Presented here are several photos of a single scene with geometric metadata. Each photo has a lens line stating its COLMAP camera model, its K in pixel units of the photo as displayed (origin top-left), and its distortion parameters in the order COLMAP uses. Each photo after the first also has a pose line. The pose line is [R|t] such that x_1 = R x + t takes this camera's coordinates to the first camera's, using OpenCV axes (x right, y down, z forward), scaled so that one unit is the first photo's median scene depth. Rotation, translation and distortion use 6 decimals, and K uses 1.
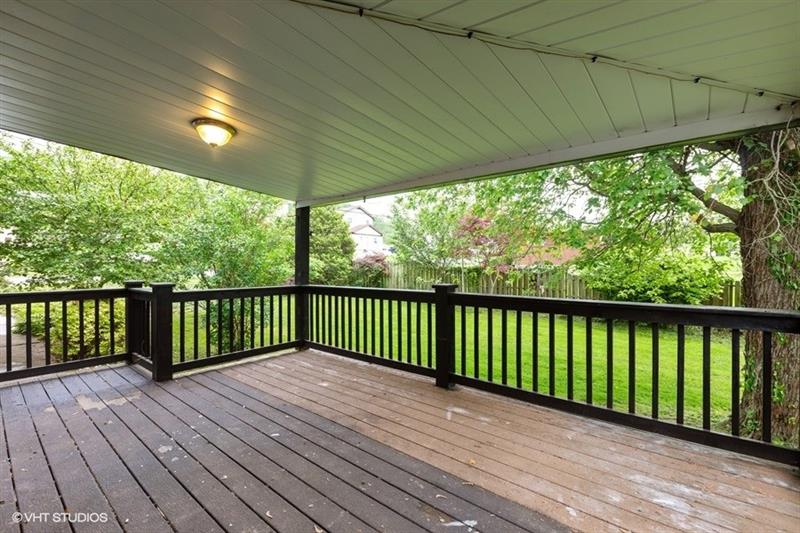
lens RADIAL K [[361.8, 0, 395.8], [0, 361.8, 271.8], [0, 0, 1]] dist [0.018592, -0.000151]
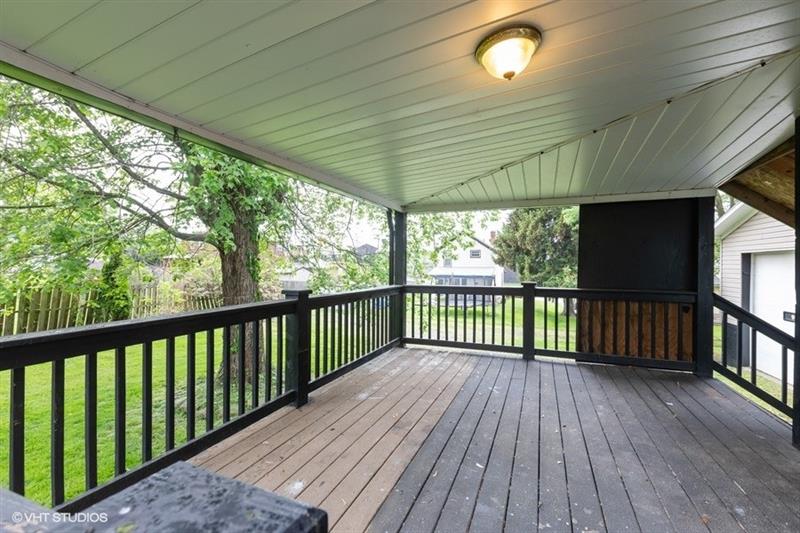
lens RADIAL K [[361.8, 0, 395.6], [0, 361.8, 267.7], [0, 0, 1]] dist [0.018592, -0.000151]
pose [[-0.345004, -0.000107, 0.938601, -1.068032], [-0.007263, 0.999970, -0.002556, -0.025070], [-0.938573, -0.007698, -0.344994, 1.472153]]
